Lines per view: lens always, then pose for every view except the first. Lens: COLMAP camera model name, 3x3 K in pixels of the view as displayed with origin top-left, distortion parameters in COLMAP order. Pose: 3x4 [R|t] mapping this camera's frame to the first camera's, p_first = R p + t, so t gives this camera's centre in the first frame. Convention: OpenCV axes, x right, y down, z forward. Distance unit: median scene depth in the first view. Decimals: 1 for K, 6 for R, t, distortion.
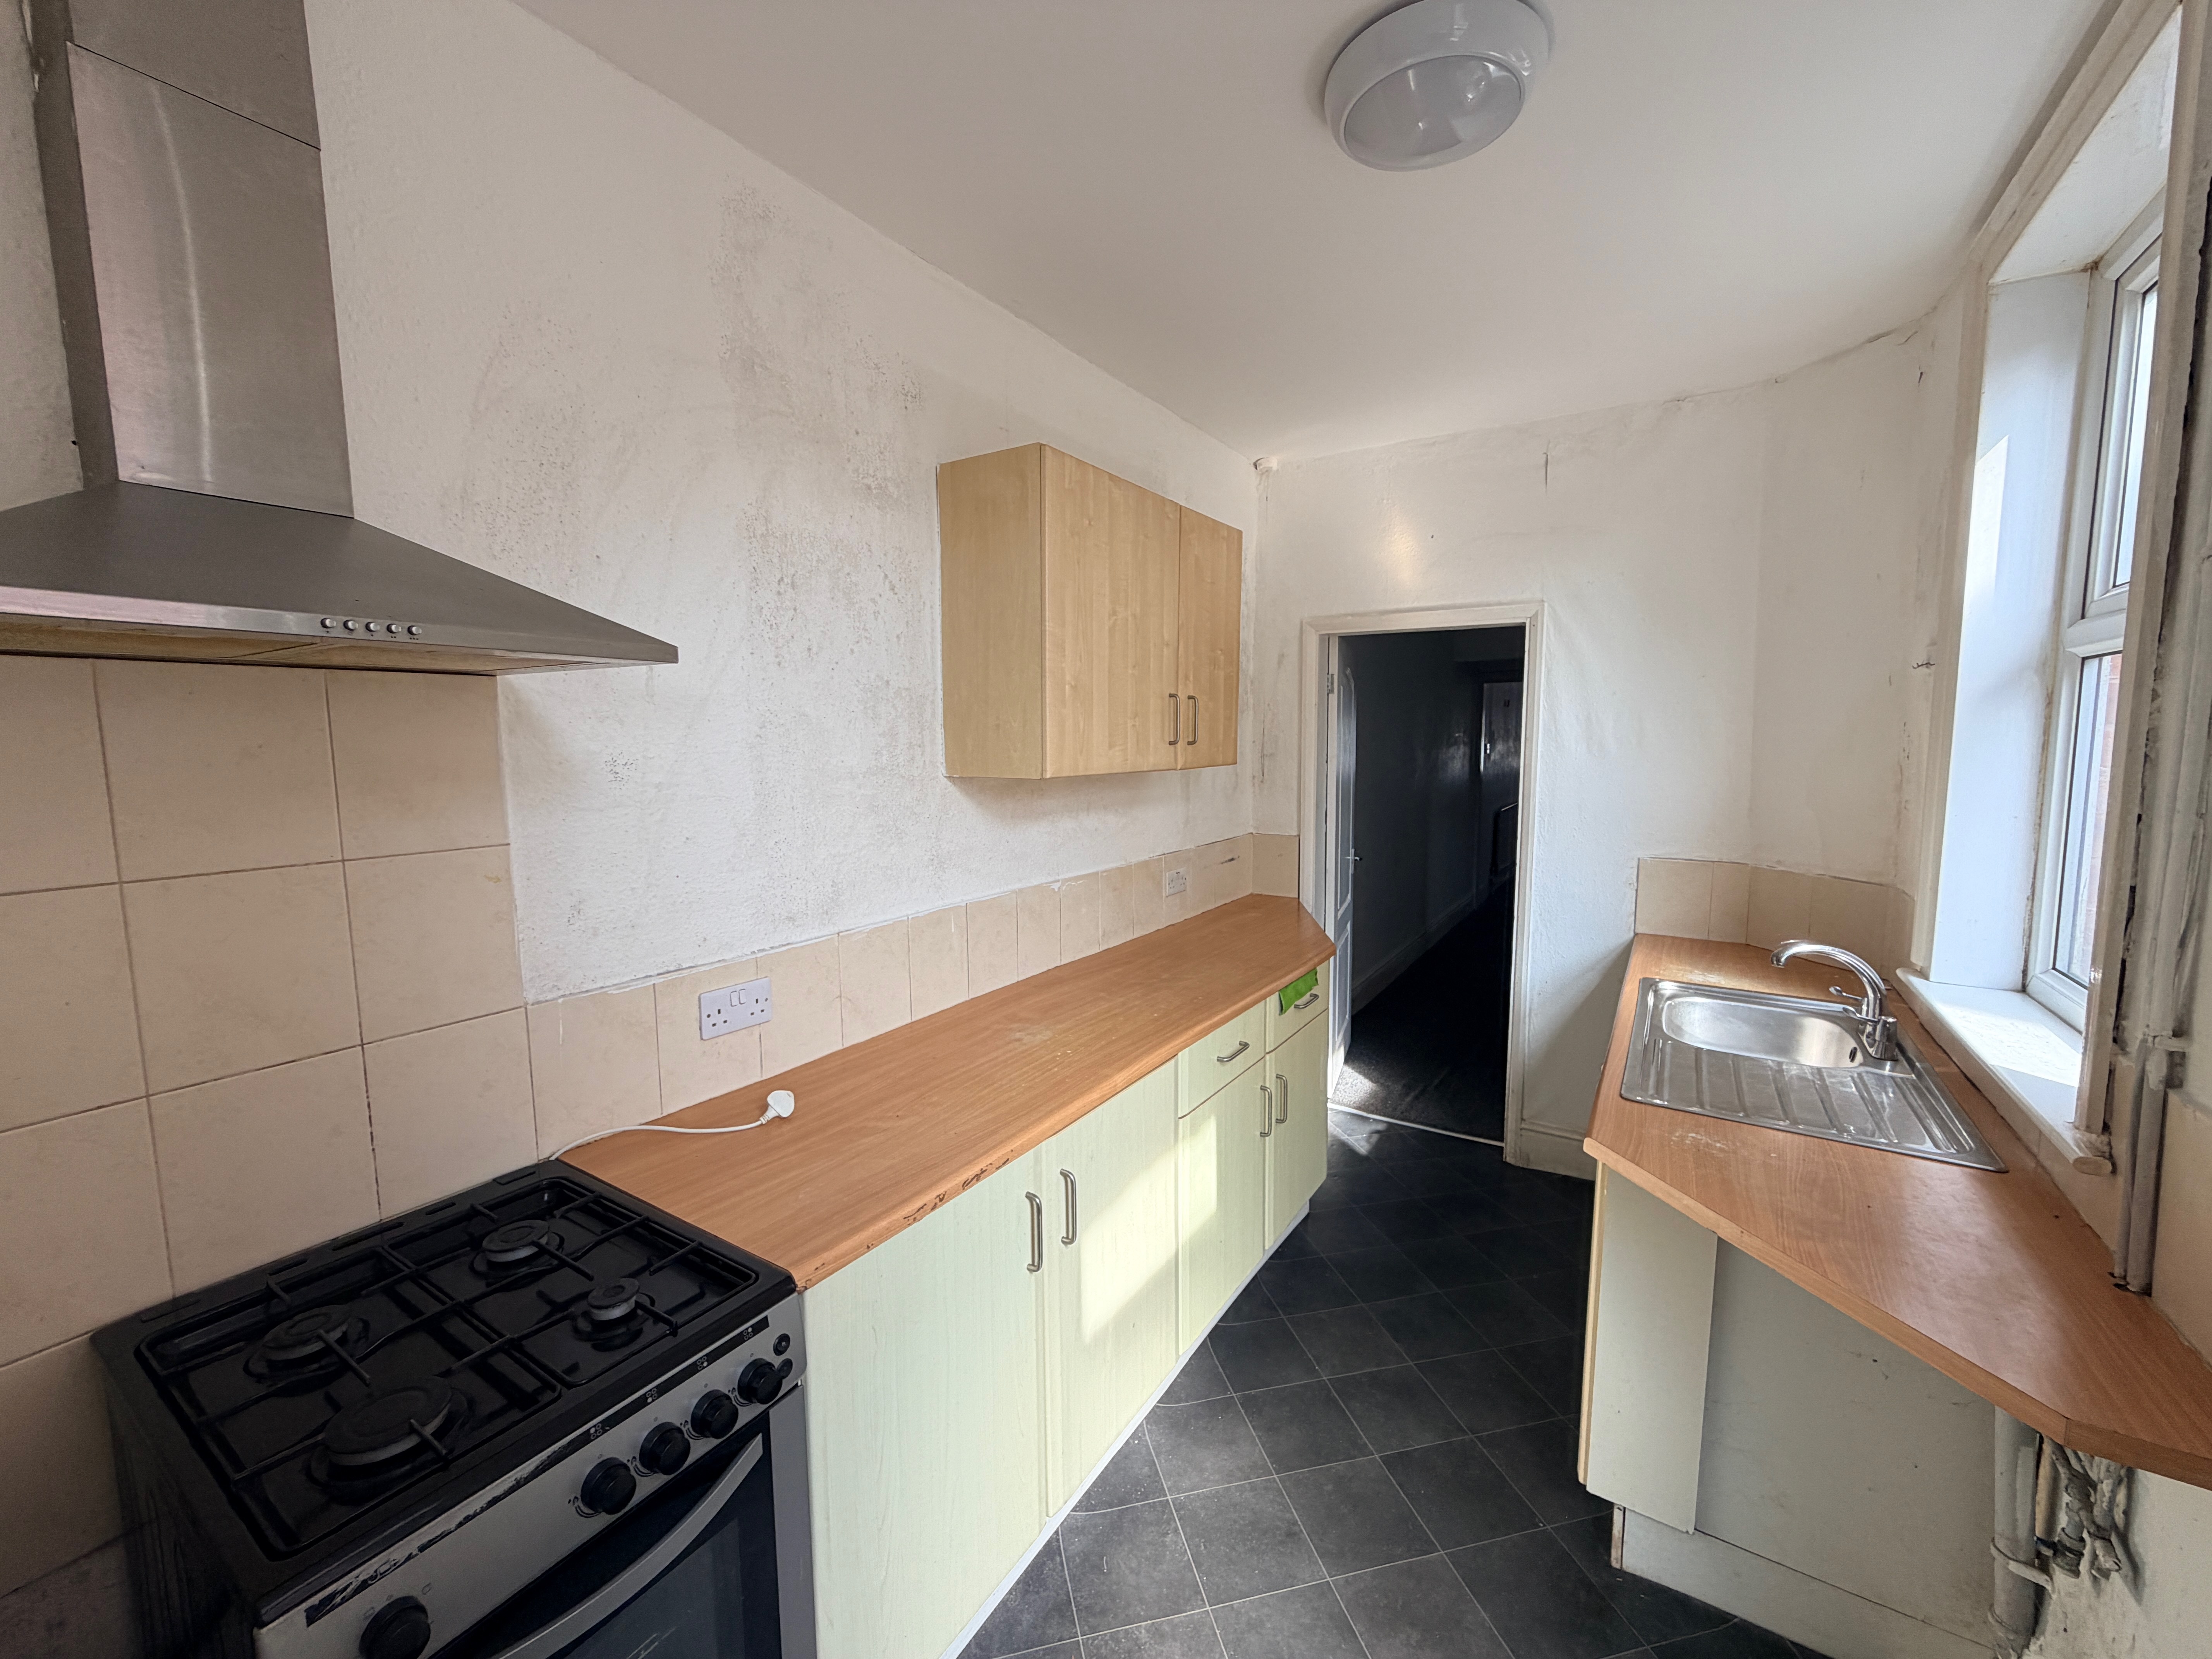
lens RADIAL K [[873.5, 0, 1106.0], [0, 873.5, 829.5], [0, 0, 1]] dist [-0.000245, -0.000167]
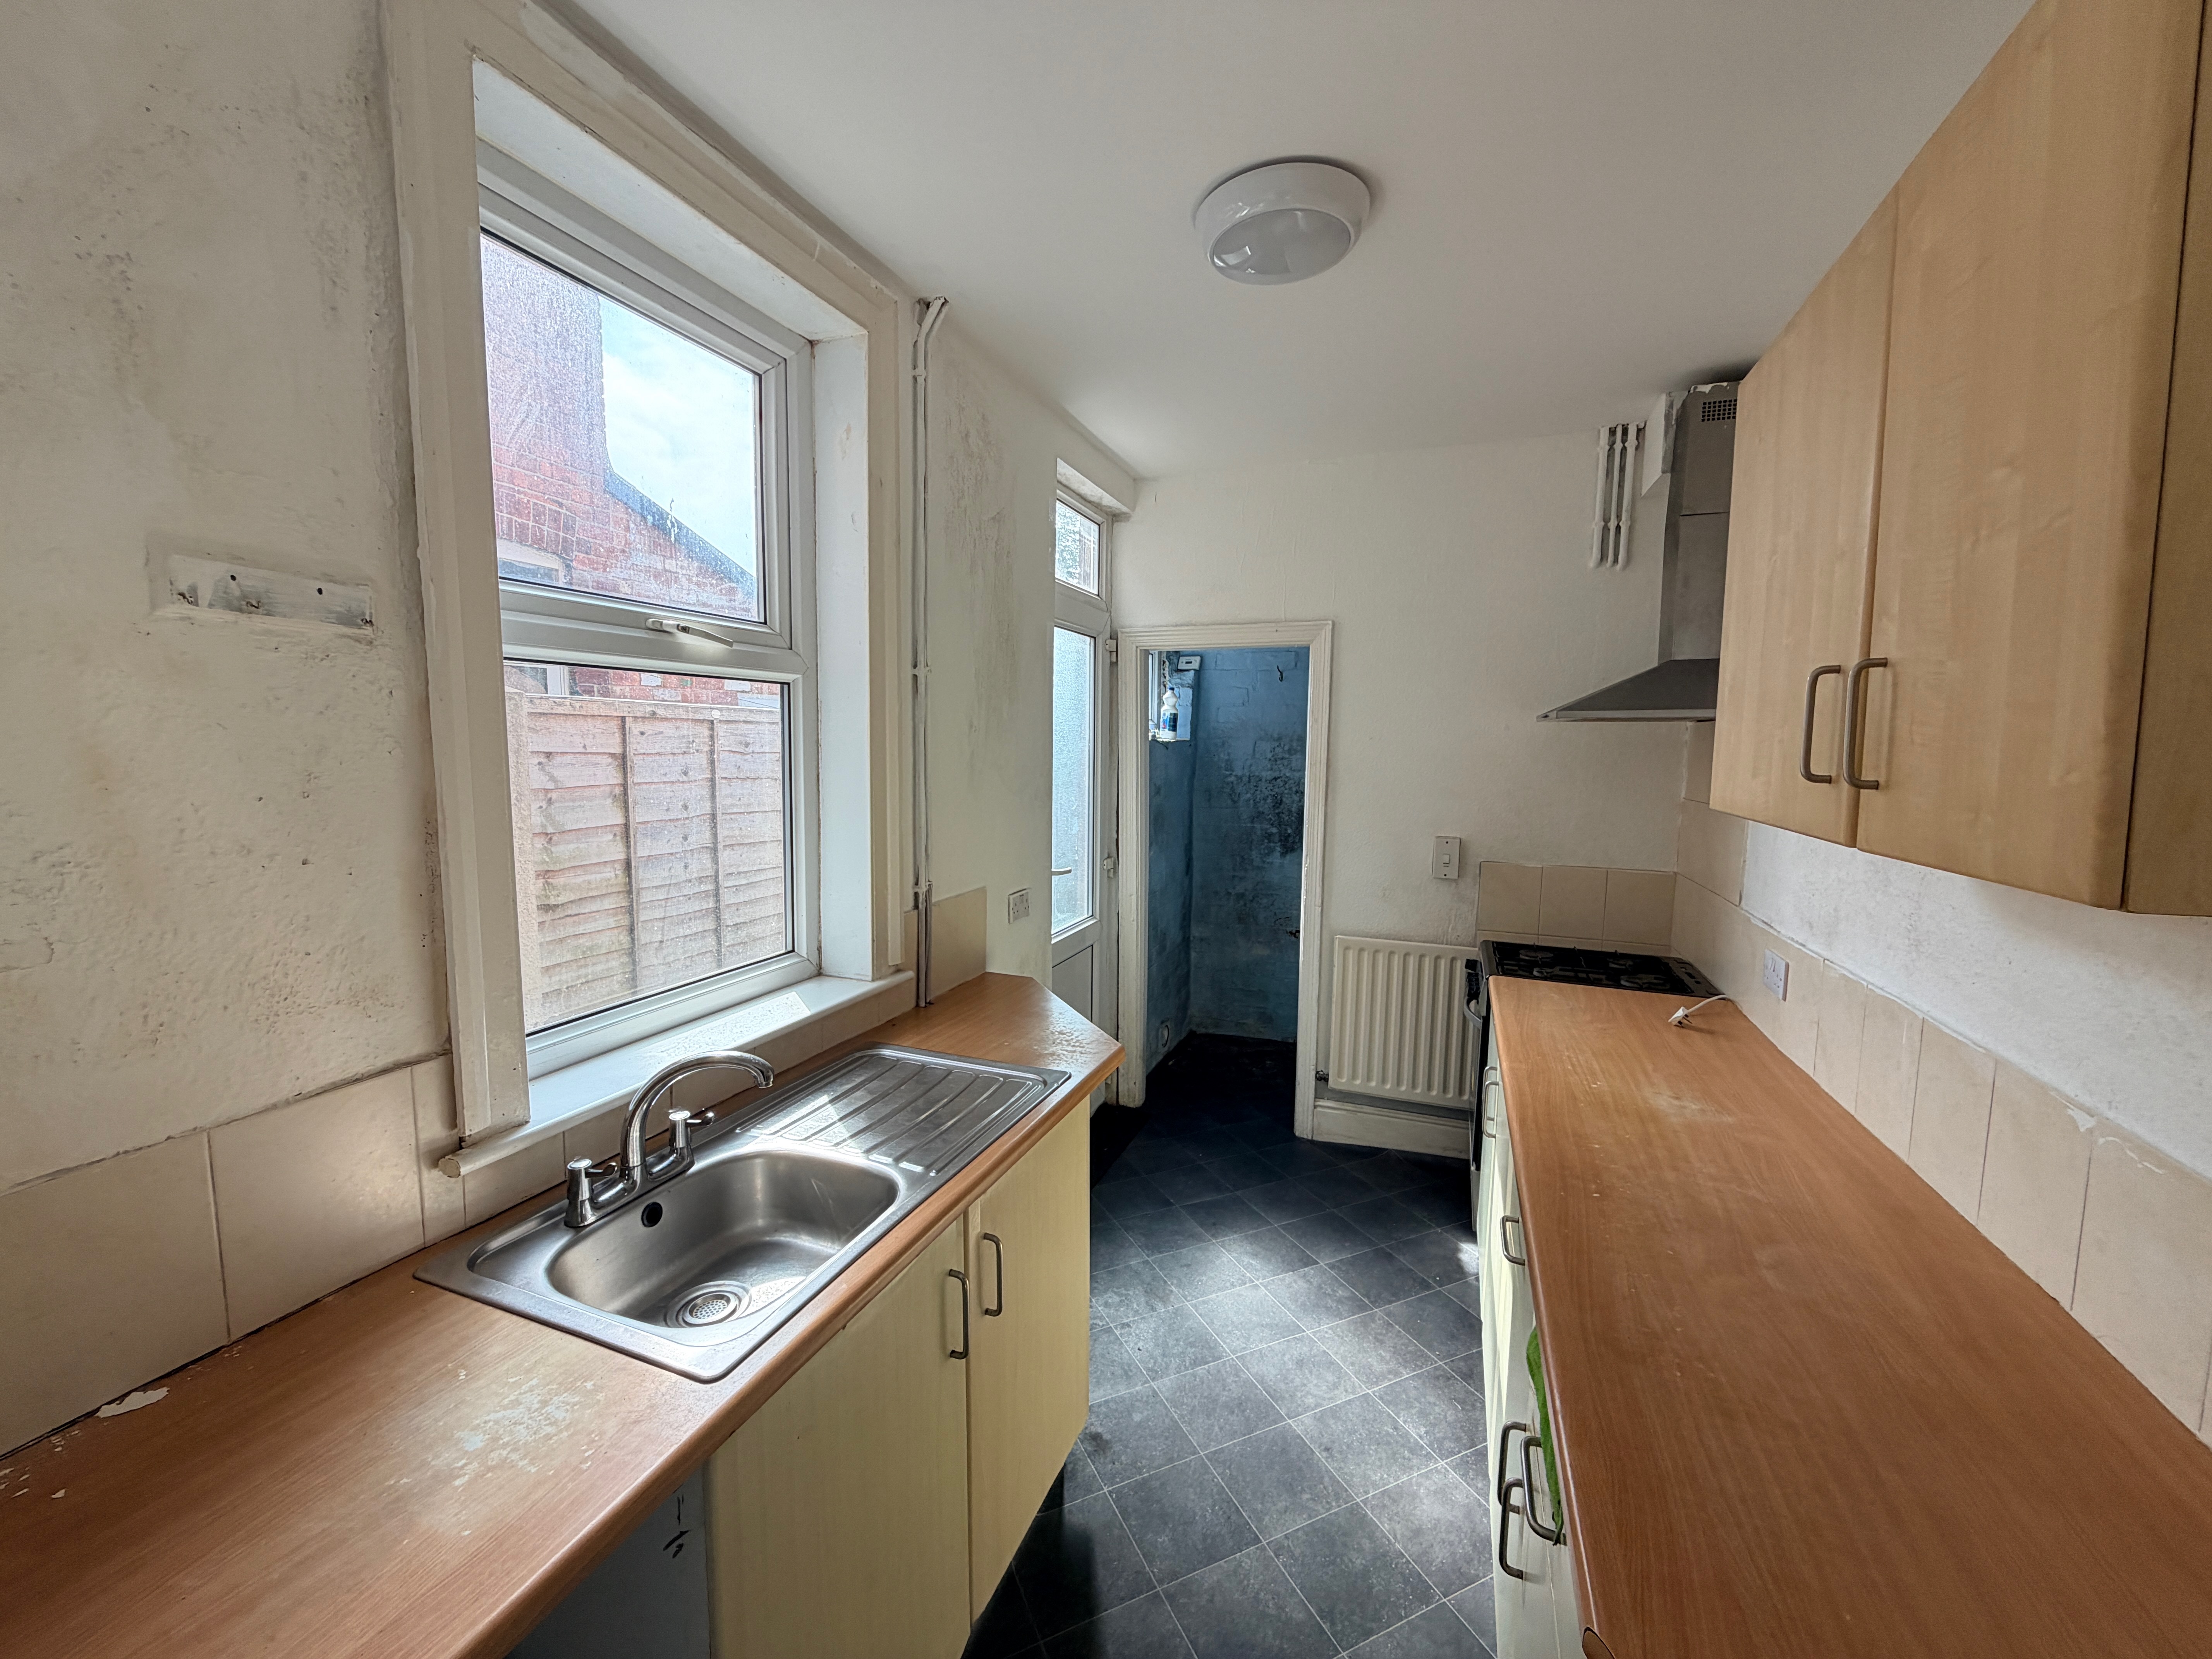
lens RADIAL K [[873.5, 0, 1106.0], [0, 873.5, 829.5], [0, 0, 1]] dist [-0.000245, -0.000167]
pose [[-0.979629, 0.016682, -0.200120, 0.593020], [-0.025560, 0.978080, 0.206654, -0.179562], [0.199181, 0.207560, -0.957730, 1.558844]]
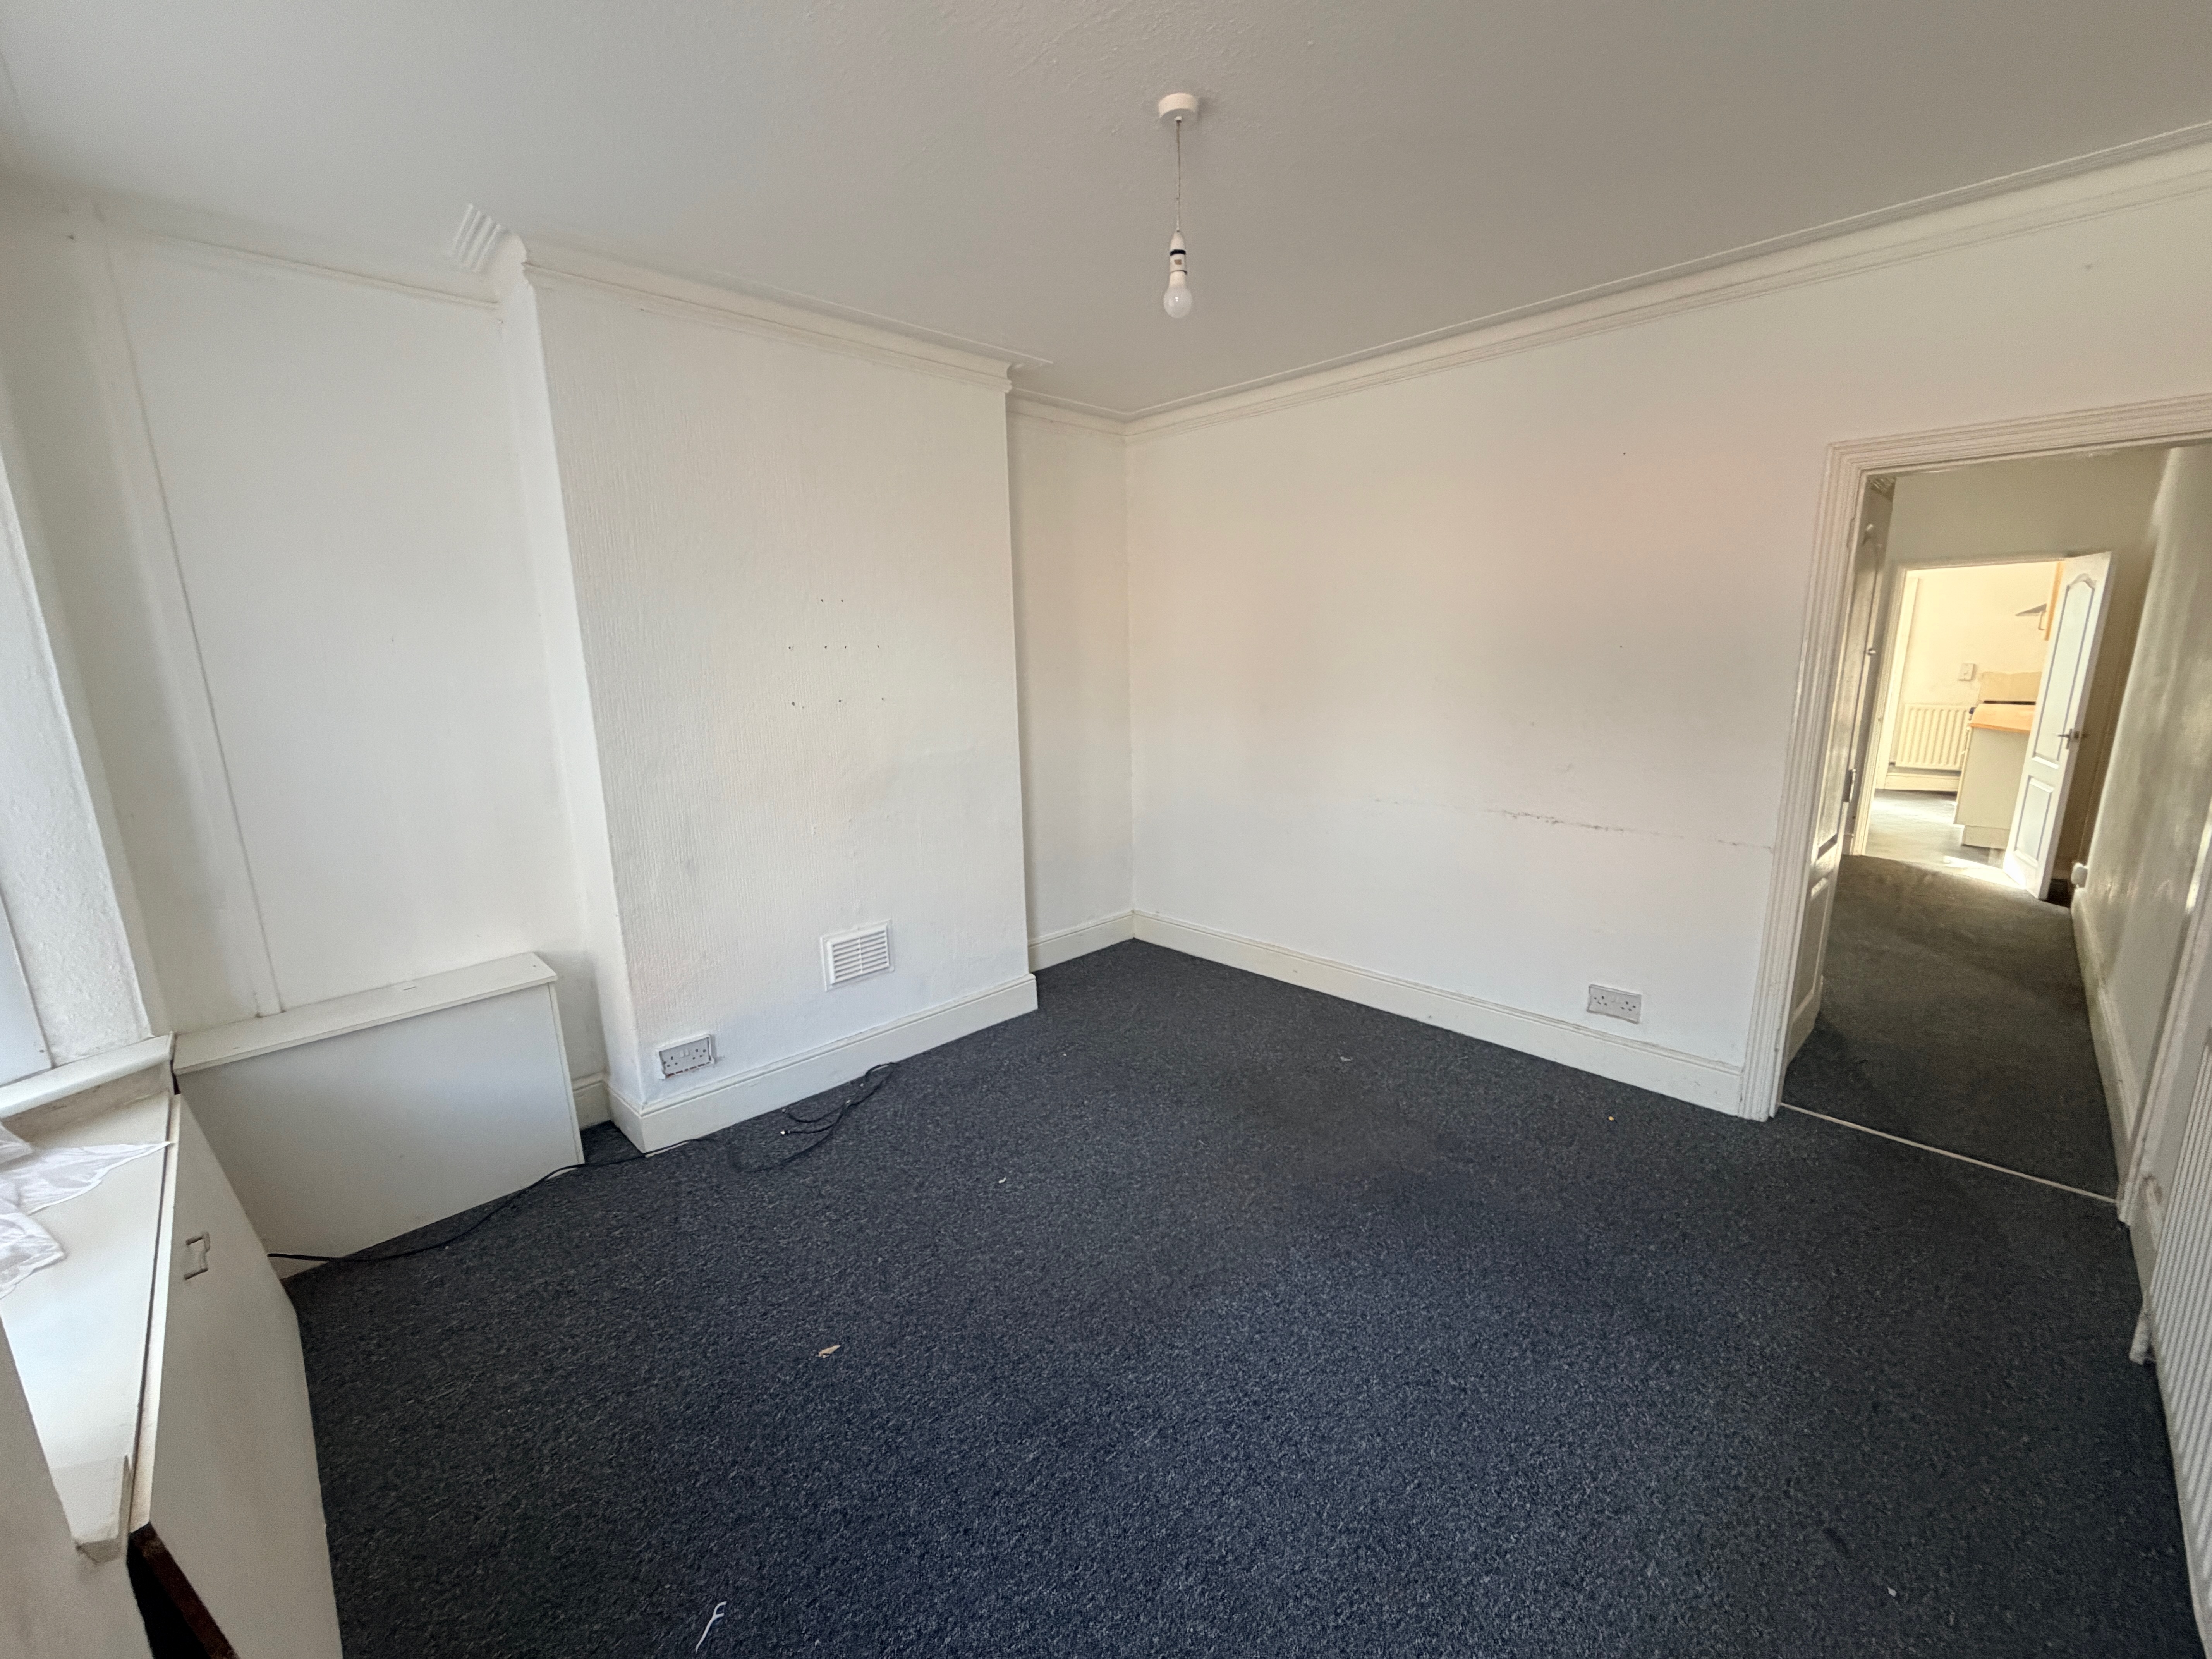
lens RADIAL K [[873.5, 0, 1106.0], [0, 873.5, 829.5], [0, 0, 1]] dist [-0.000245, -0.000167]
pose [[-0.976361, -0.014932, 0.215629, 2.652631], [0.051752, 0.952444, 0.300285, -0.540053], [-0.209858, 0.304346, -0.929157, 4.948235]]
